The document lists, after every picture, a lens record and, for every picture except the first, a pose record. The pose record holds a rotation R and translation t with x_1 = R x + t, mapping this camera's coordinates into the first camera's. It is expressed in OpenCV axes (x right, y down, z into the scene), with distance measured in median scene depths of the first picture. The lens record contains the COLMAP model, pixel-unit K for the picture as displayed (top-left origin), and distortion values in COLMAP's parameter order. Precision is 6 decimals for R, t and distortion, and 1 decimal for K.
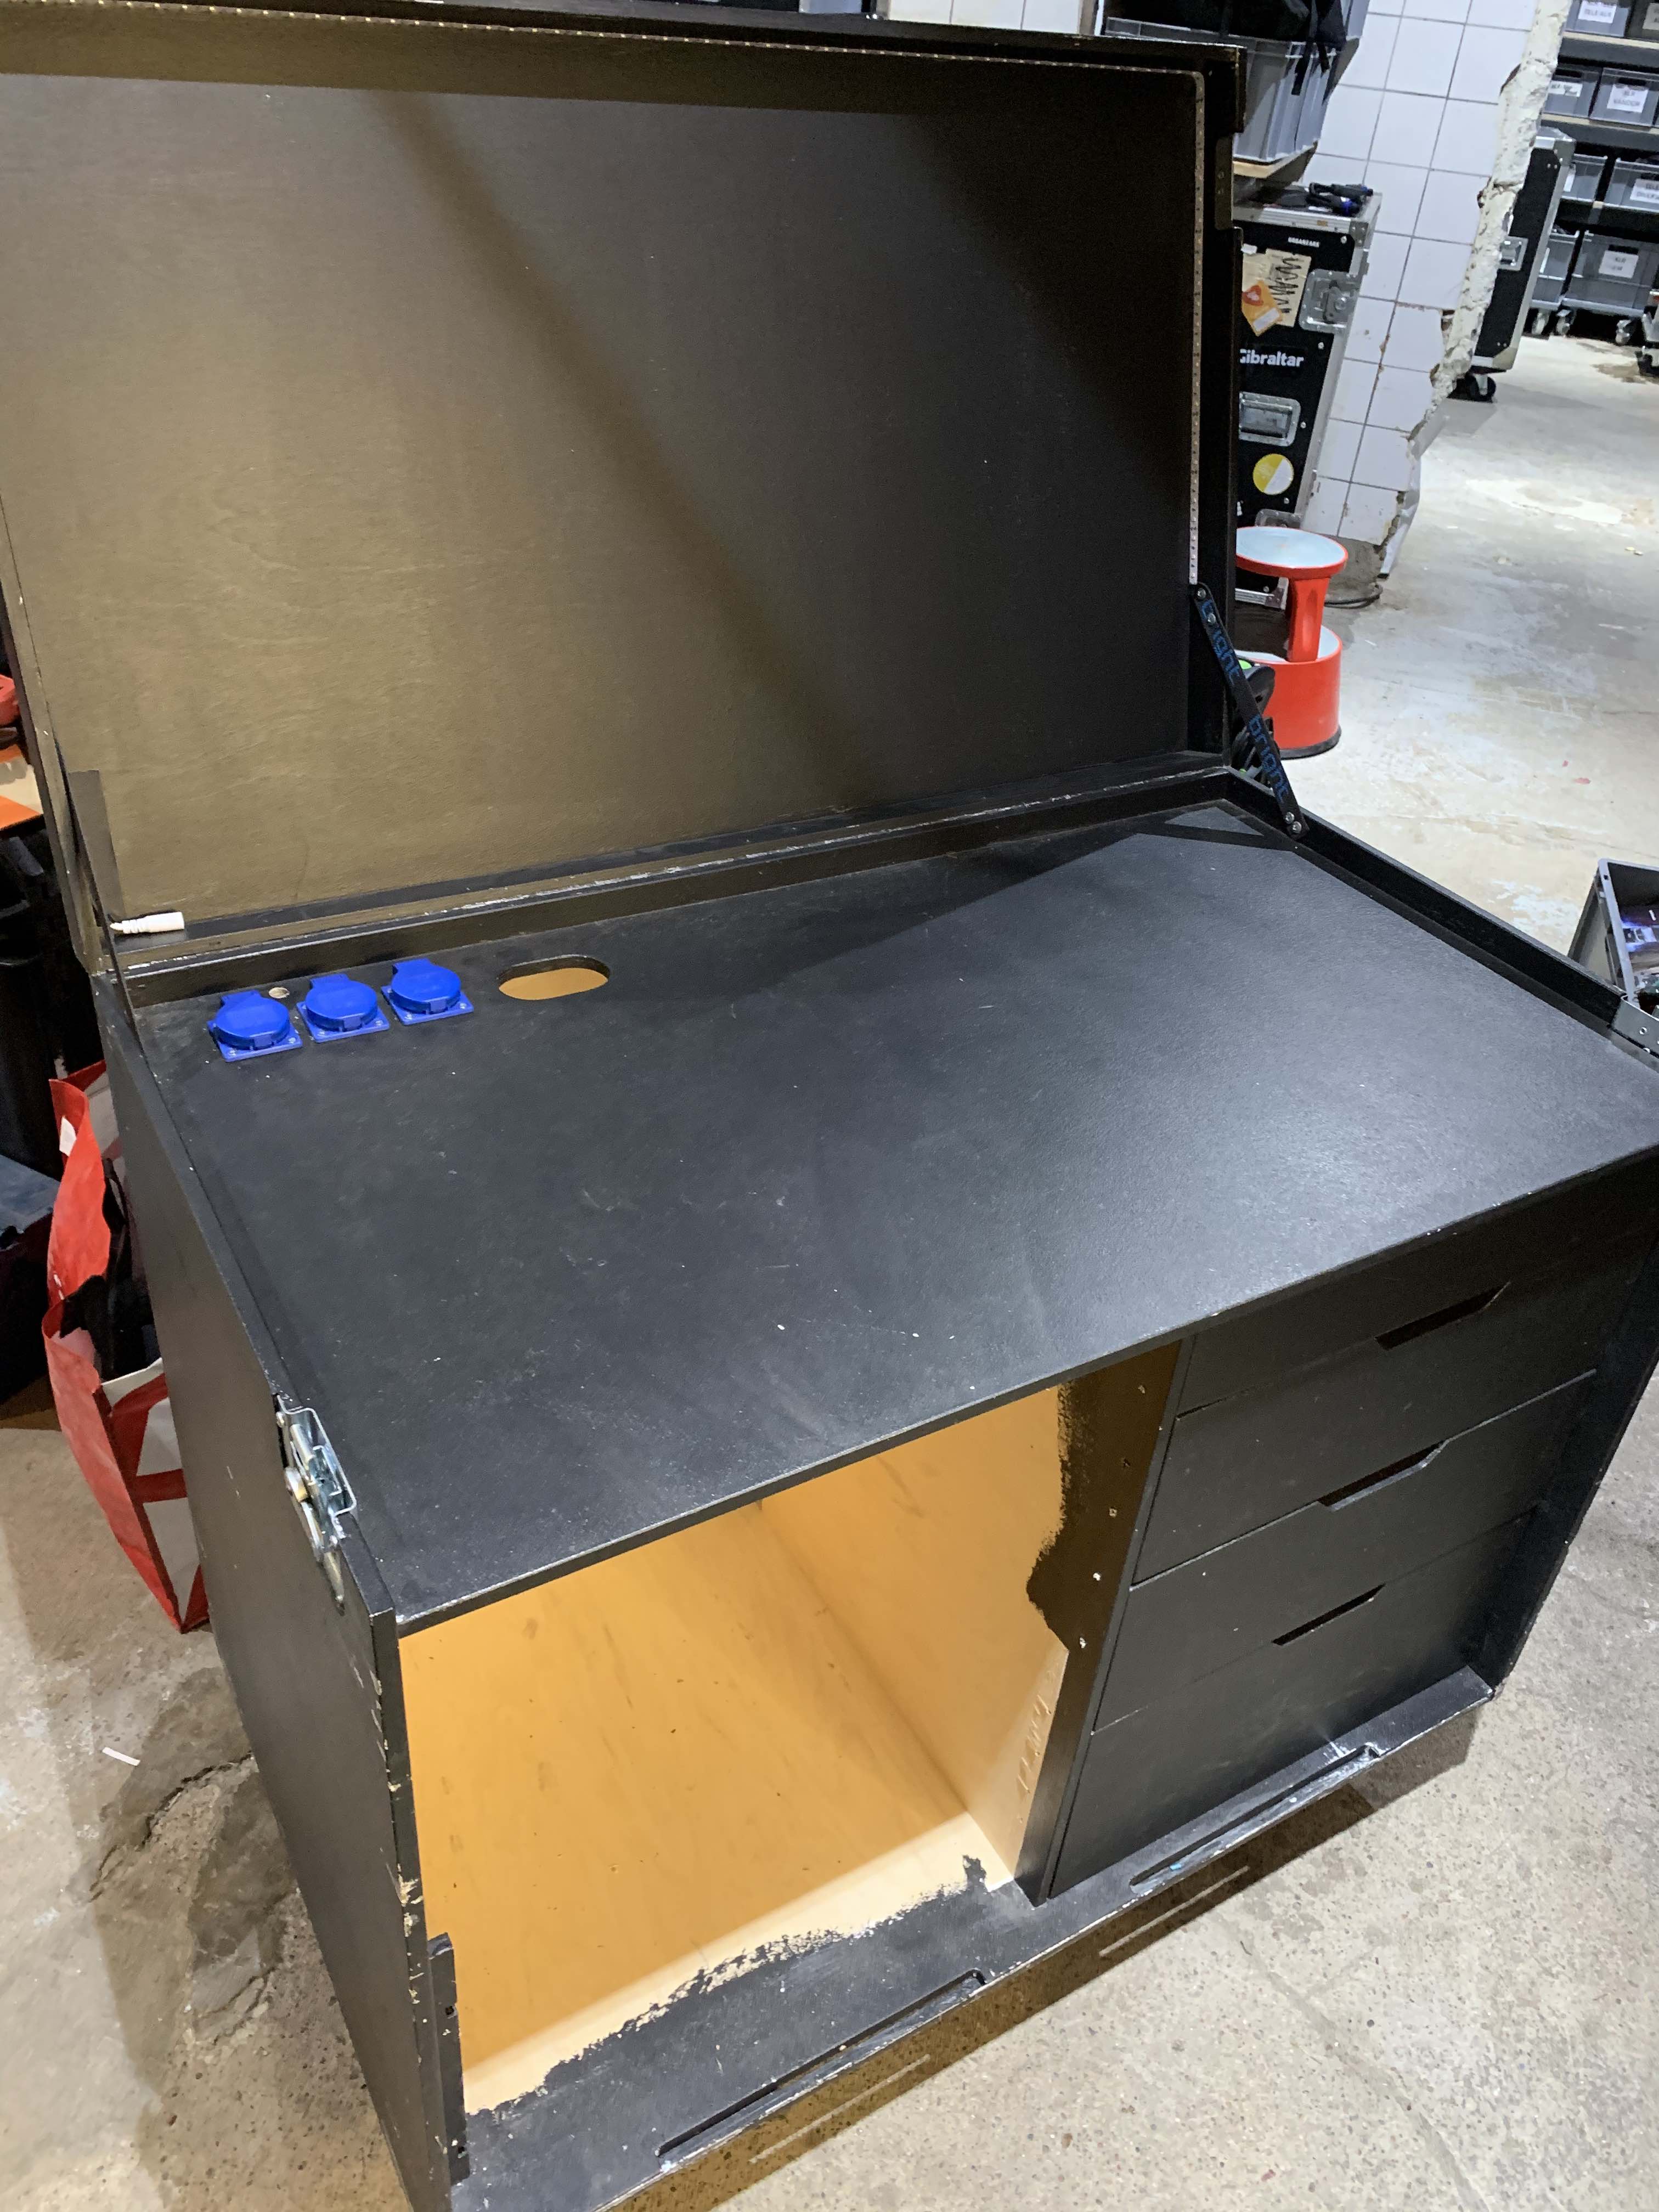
lens RADIAL K [[1699.5, 0, 840.1], [0, 1699.5, 1112.5], [0, 0, 1]] dist [0.020255, 0.000860]
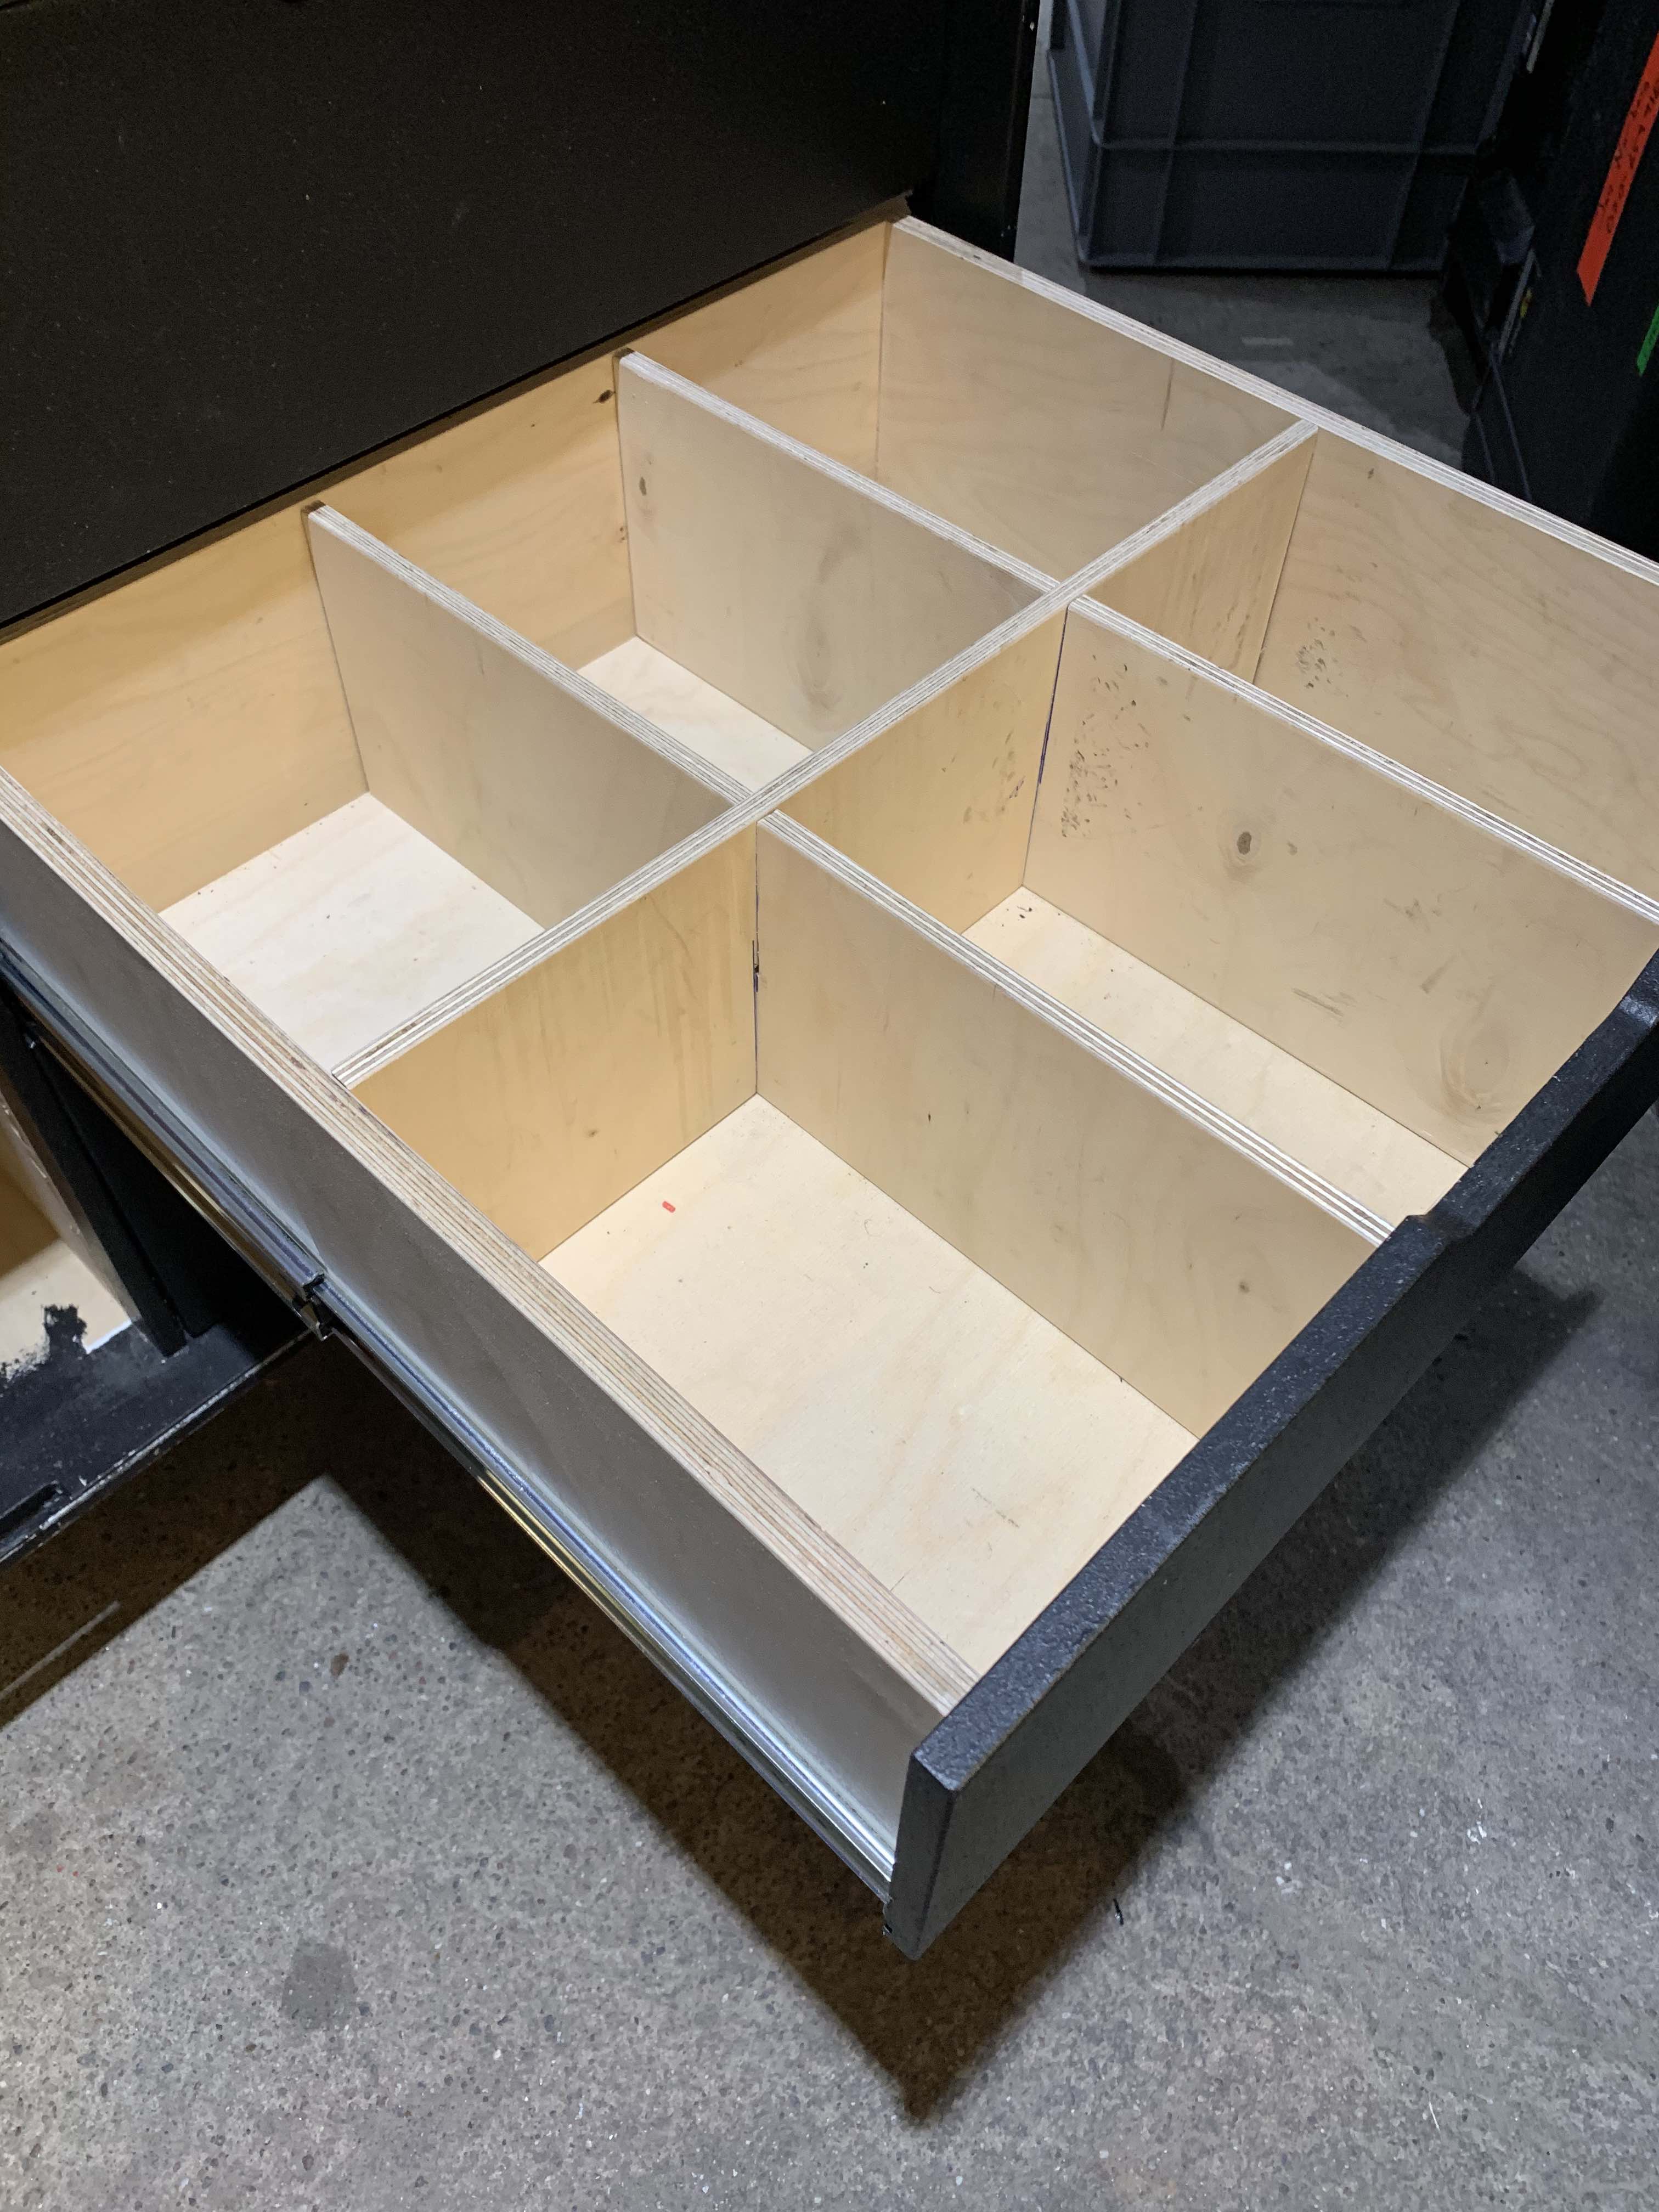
lens RADIAL K [[1699.5, 0, 807.8], [0, 1699.5, 1113.6], [0, 0, 1]] dist [0.020255, 0.000860]
pose [[0.965943, -0.241644, 0.092528, 0.279750], [0.200340, 0.924743, 0.323596, 0.233824], [-0.163760, -0.294038, 0.941660, 0.422247]]
